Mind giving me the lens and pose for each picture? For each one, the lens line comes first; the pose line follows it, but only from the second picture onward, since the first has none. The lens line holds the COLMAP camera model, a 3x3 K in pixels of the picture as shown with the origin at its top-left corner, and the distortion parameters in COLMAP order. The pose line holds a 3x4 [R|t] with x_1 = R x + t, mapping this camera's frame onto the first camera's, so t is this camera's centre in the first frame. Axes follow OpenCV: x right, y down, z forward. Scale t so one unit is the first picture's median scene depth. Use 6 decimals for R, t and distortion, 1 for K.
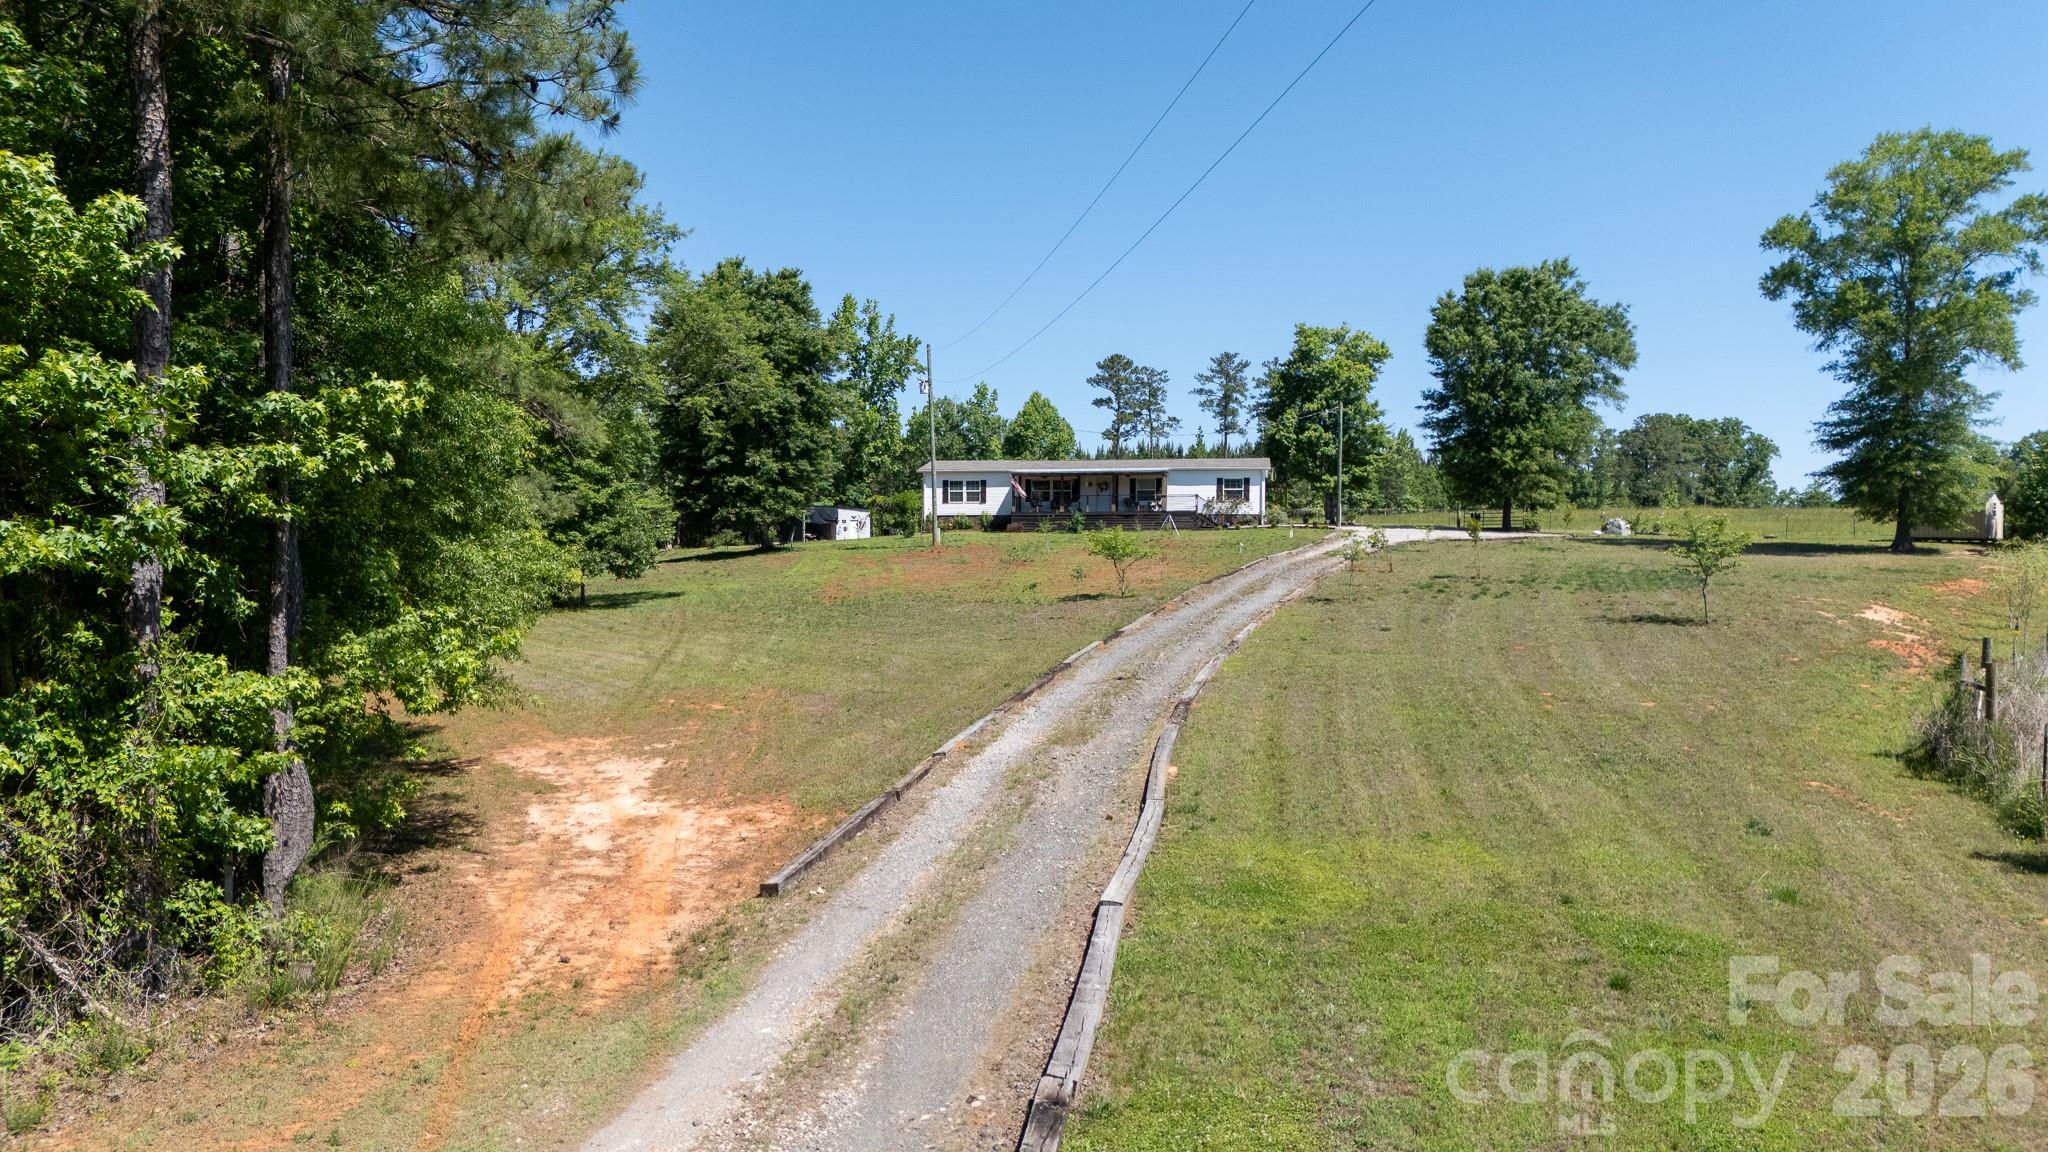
lens RADIAL K [[1506.6, 0, 1026.2], [0, 1506.6, 553.9], [0, 0, 1]] dist [0.089999, -0.110714]
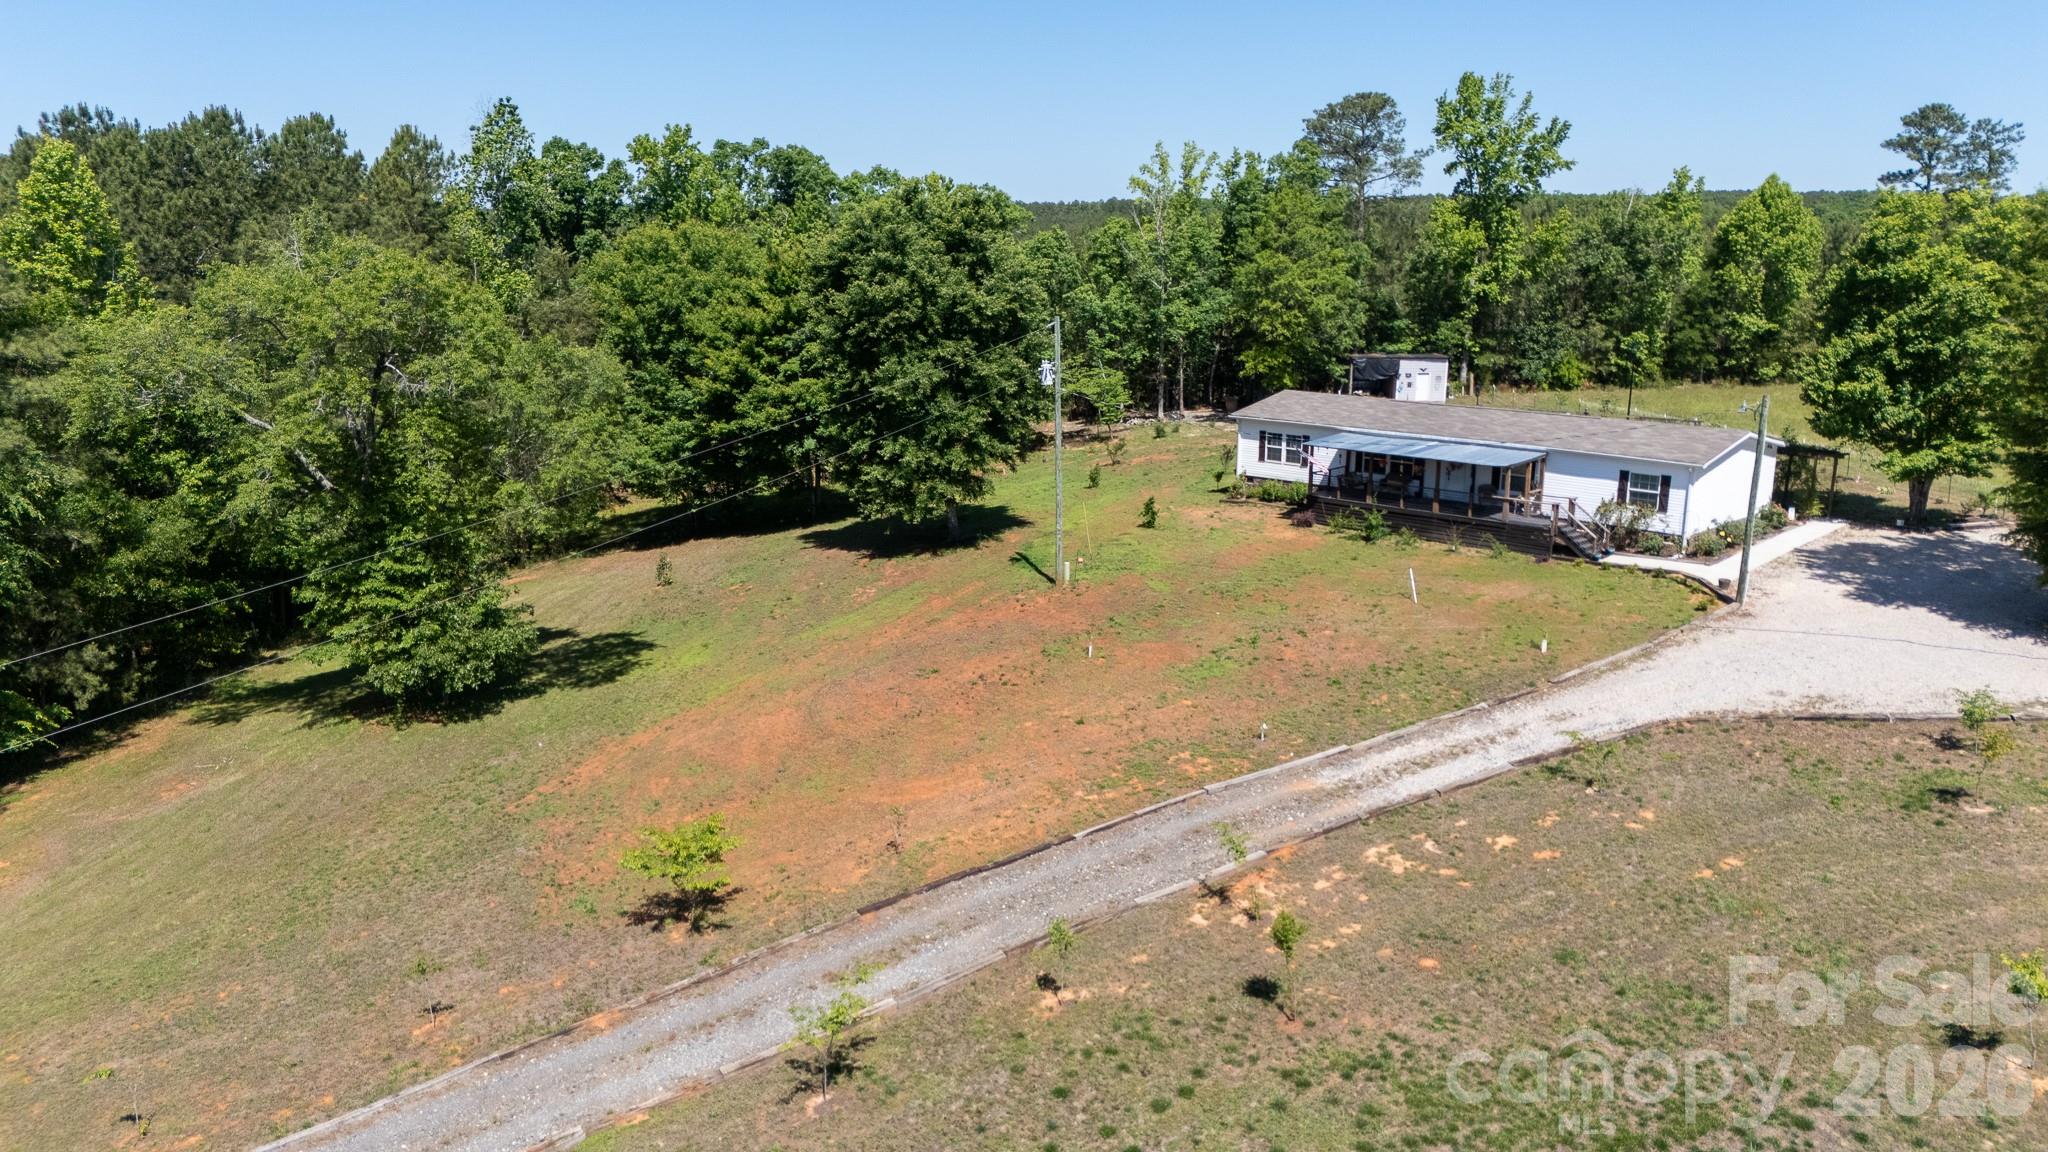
lens RADIAL K [[1463.0, 0, 1018.8], [0, 1463.0, 611.3], [0, 0, 1]] dist [0.092496, -0.100500]
pose [[0.801483, 0.153286, -0.578039, 0.273967], [-0.003833, 0.967888, 0.251353, -0.138818], [0.598006, -0.199240, 0.776333, 0.317244]]
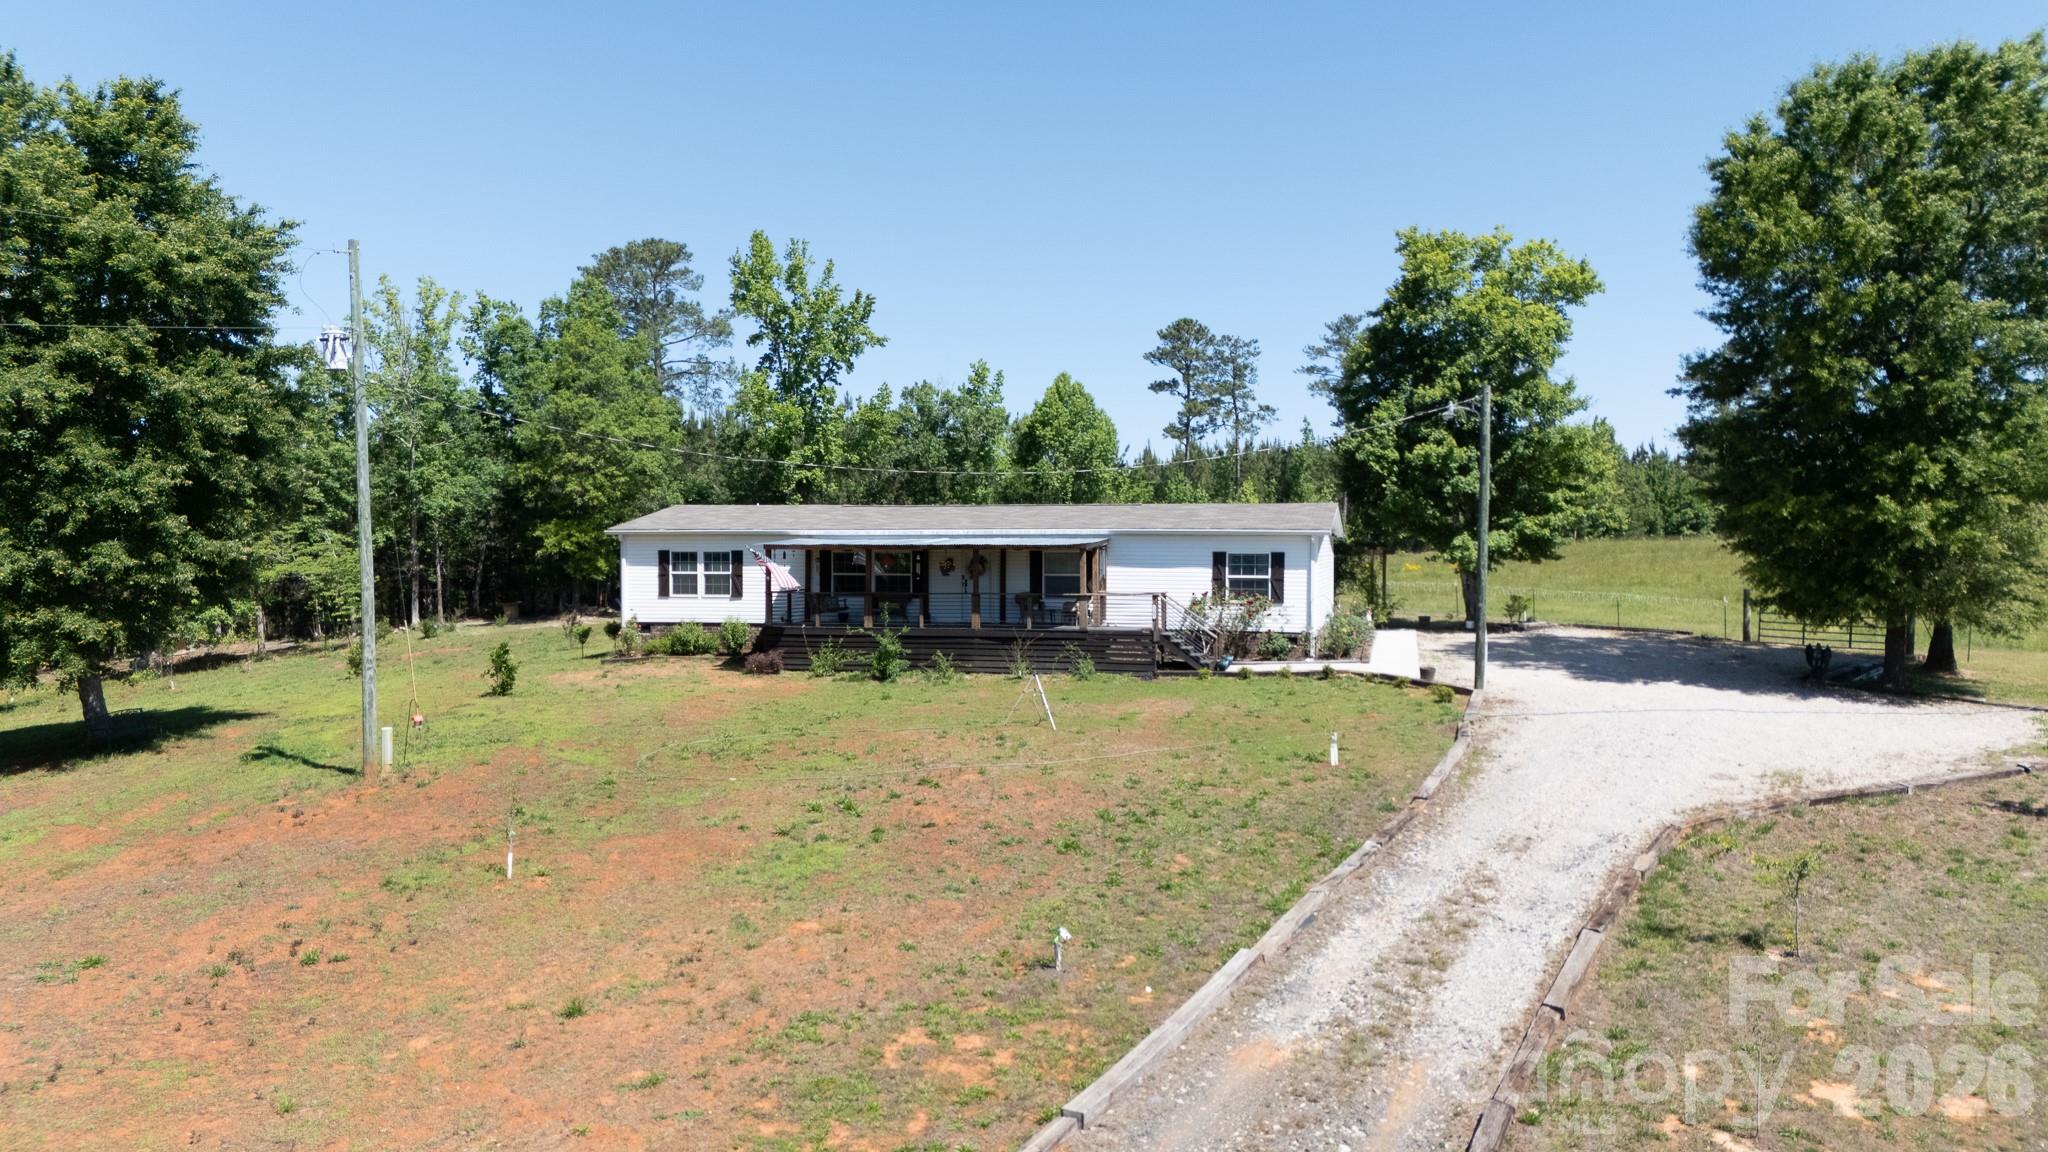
lens RADIAL K [[1506.6, 0, 1026.2], [0, 1506.6, 553.9], [0, 0, 1]] dist [0.089999, -0.110714]
pose [[0.994250, 0.002111, -0.107061, 0.110170], [-0.000973, 0.999943, 0.010677, -0.050420], [0.107077, -0.010511, 0.994195, 0.496263]]
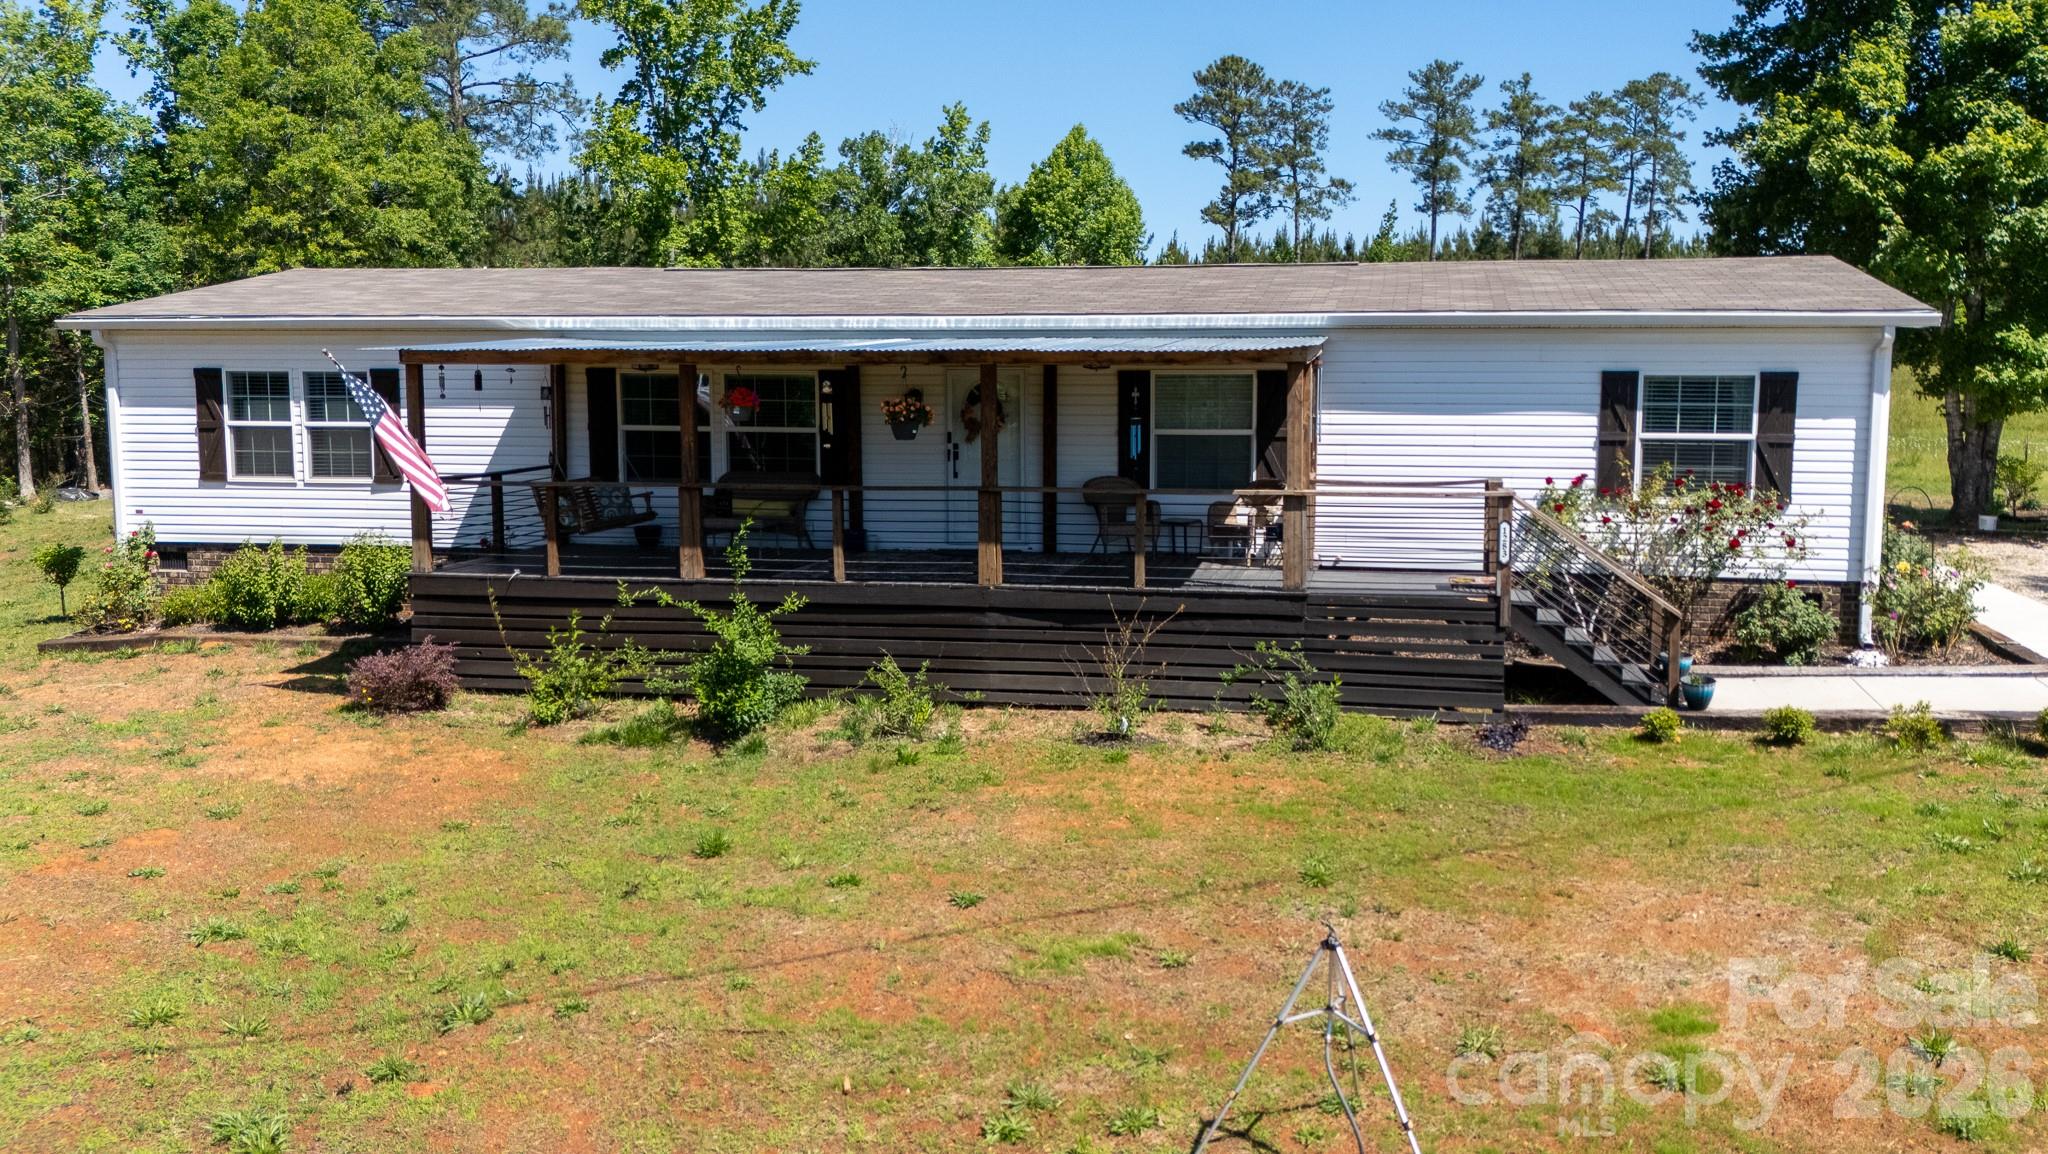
lens RADIAL K [[1637.9, 0, 1105.2], [0, 1637.9, 535.1], [0, 0, 1]] dist [0.081602, -0.149941]
pose [[0.999217, 0.005644, -0.039165, 0.070169], [-0.001584, 0.994687, 0.102929, -0.047187], [0.039538, -0.102786, 0.993917, 0.743442]]
